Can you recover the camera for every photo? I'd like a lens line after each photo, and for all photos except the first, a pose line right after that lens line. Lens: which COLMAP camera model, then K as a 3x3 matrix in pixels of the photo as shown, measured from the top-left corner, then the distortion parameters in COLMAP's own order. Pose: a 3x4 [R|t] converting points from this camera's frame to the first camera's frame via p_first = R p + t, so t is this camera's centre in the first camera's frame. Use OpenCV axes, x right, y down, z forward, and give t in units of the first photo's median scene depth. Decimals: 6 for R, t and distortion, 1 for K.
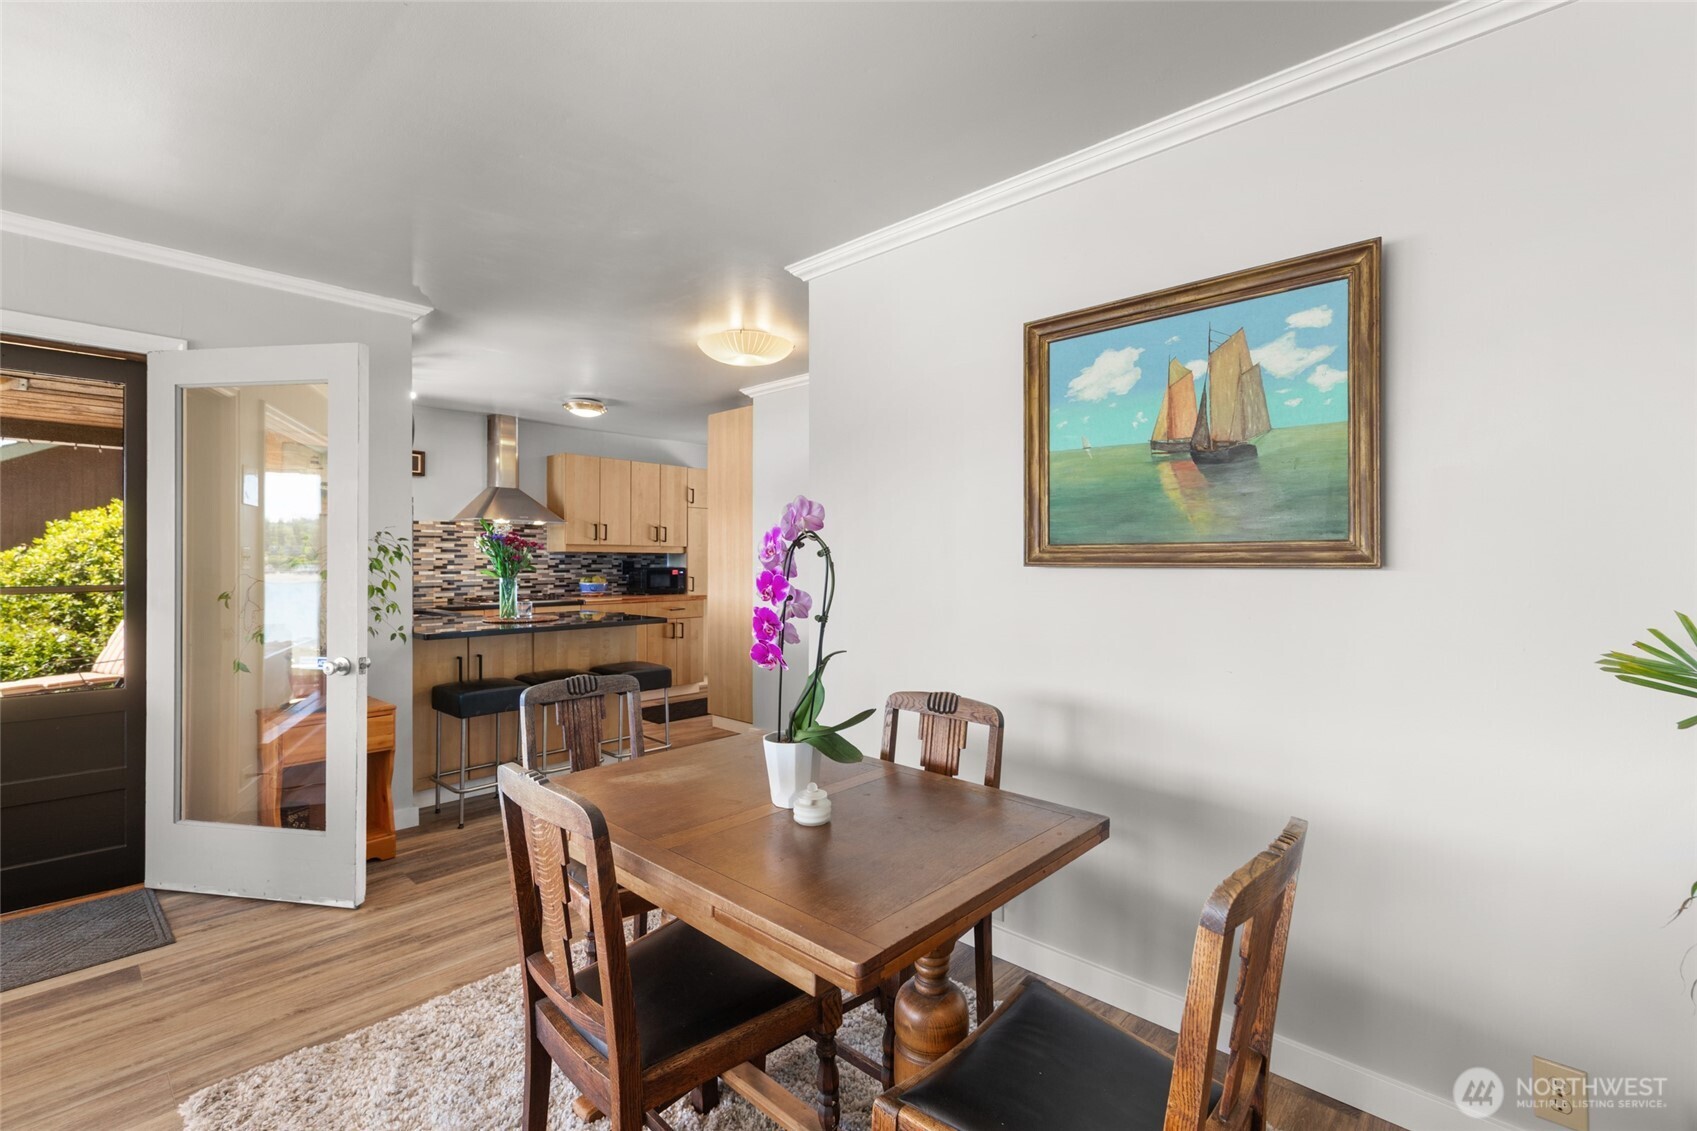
lens RADIAL K [[752.2, 0, 841.1], [0, 752.2, 559.2], [0, 0, 1]] dist [0.002522, -0.000177]
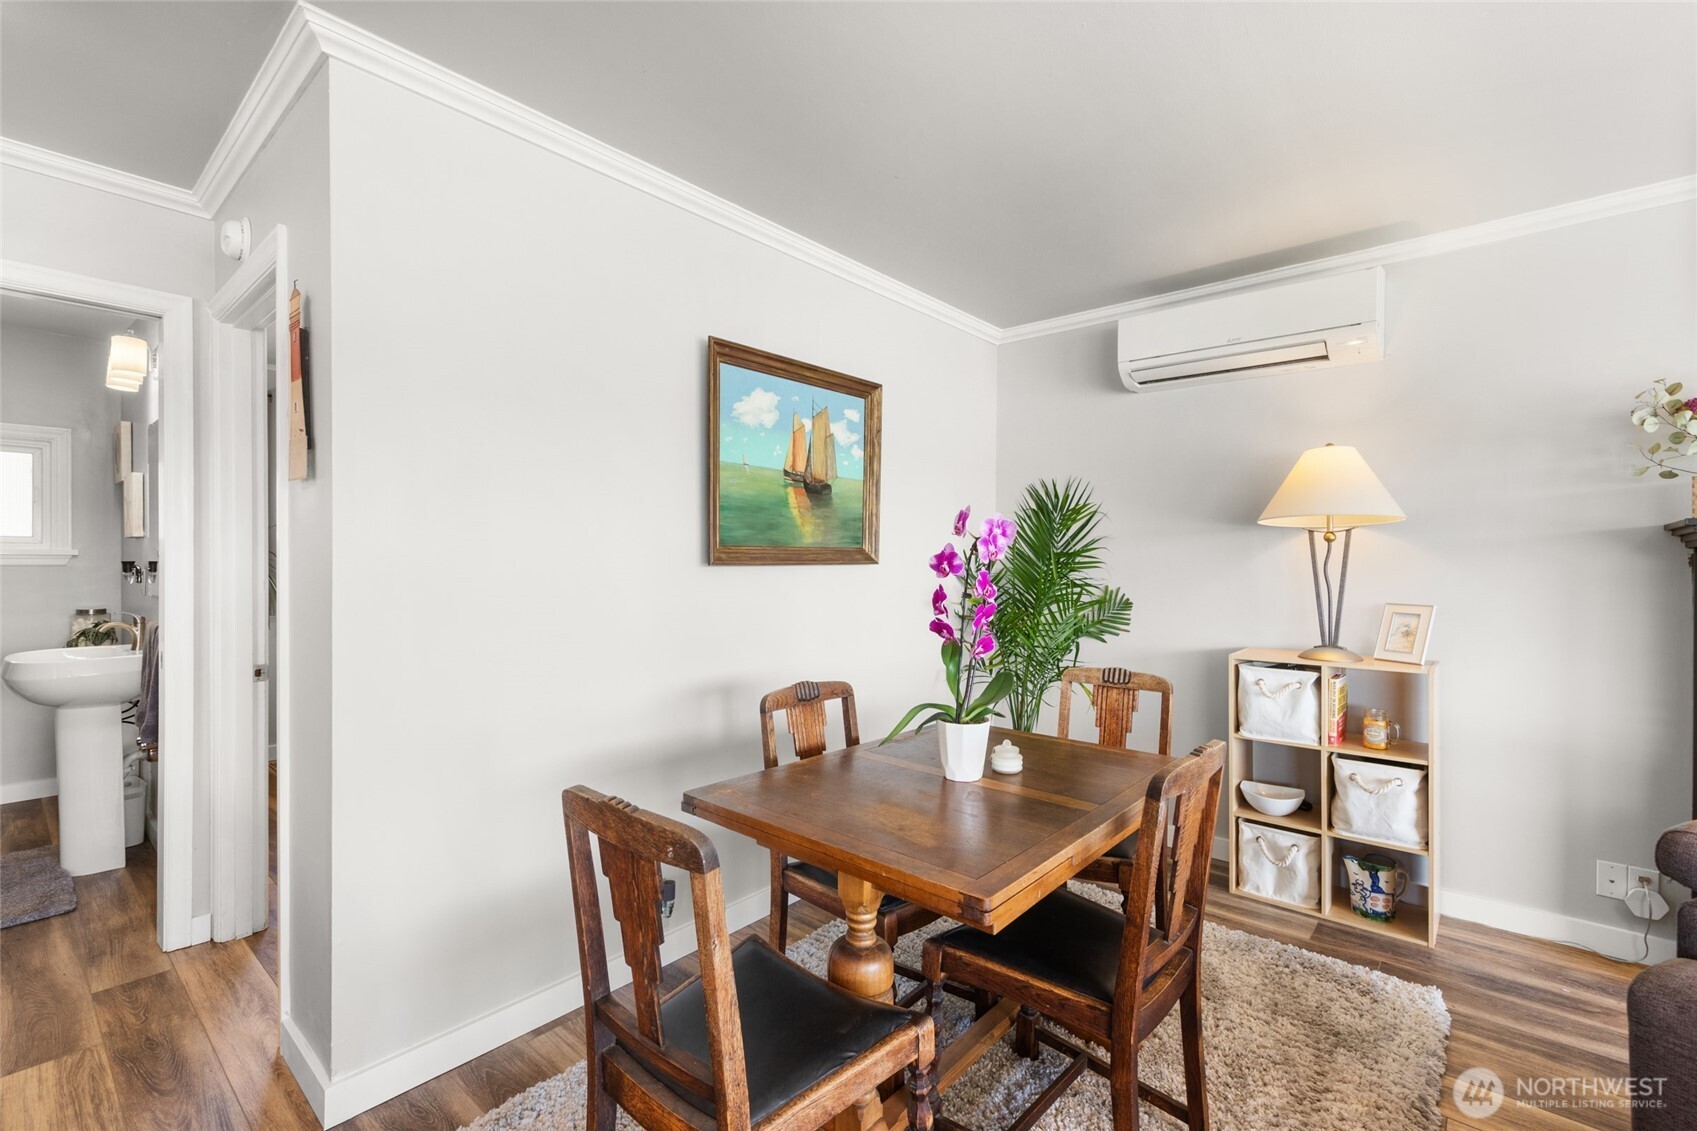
lens RADIAL K [[752.2, 0, 850.3], [0, 752.2, 561.4], [0, 0, 1]] dist [0.002522, -0.000177]
pose [[-0.047645, -0.006509, 0.998843, -1.058441], [-0.006456, 0.999960, 0.006208, -0.005613], [-0.998843, -0.006153, -0.047685, 1.098294]]
